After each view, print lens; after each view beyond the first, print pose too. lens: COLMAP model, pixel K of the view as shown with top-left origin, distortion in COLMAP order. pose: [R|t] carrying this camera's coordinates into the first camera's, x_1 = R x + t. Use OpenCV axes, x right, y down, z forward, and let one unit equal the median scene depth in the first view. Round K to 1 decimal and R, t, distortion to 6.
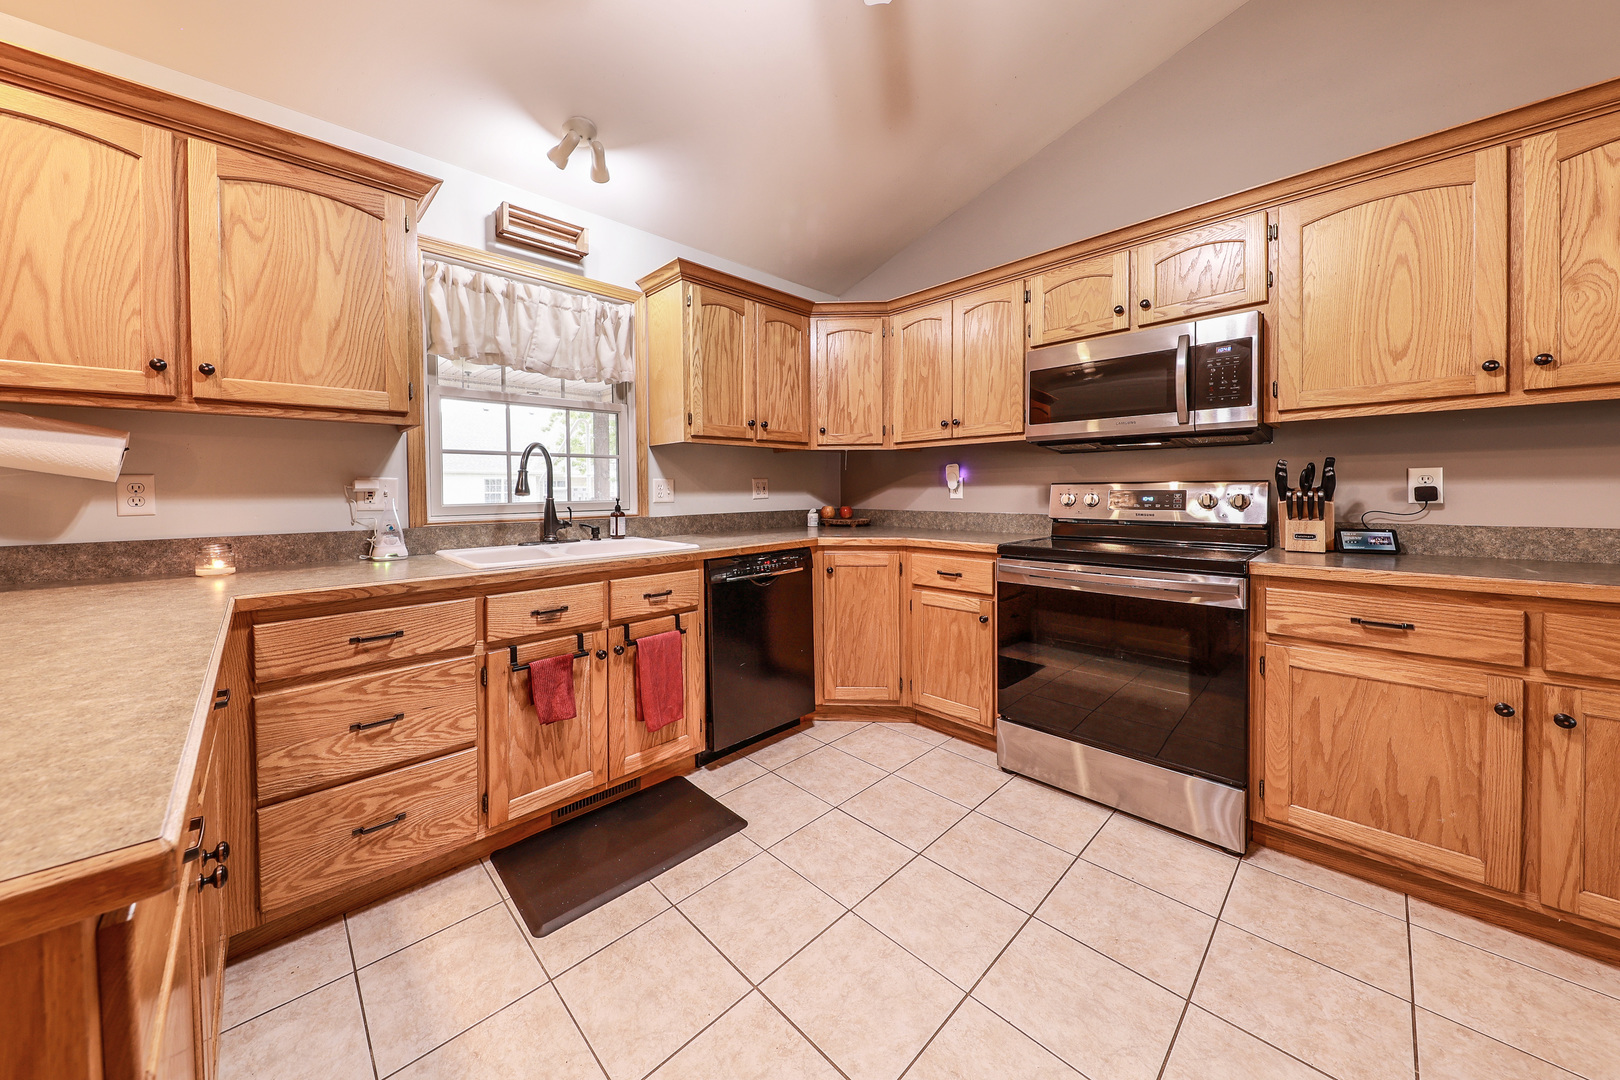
lens RADIAL K [[563.9, 0, 776.9], [0, 563.9, 495.8], [0, 0, 1]] dist [-0.015126, -0.000263]
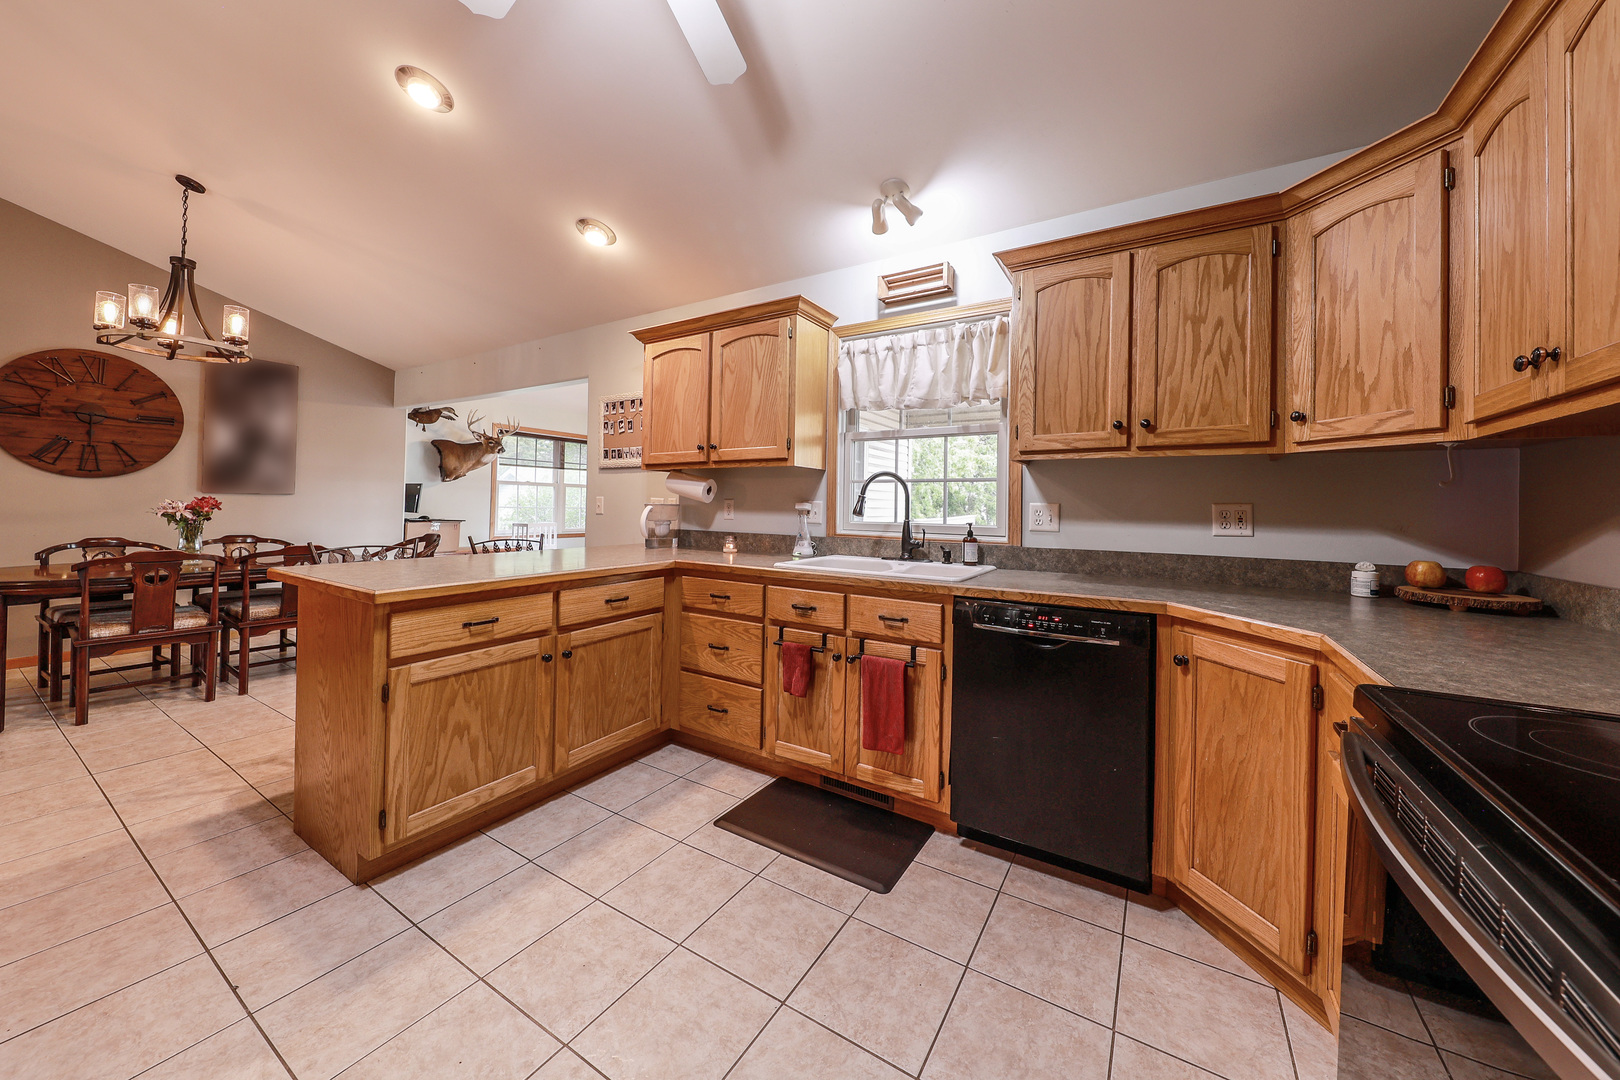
lens RADIAL K [[563.9, 0, 776.9], [0, 563.9, 495.8], [0, 0, 1]] dist [-0.015126, -0.000263]
pose [[0.224707, -0.005777, -0.974409, 0.661276], [-0.031583, 0.999414, -0.013208, -0.021826], [0.973914, 0.033743, 0.224393, 0.524959]]
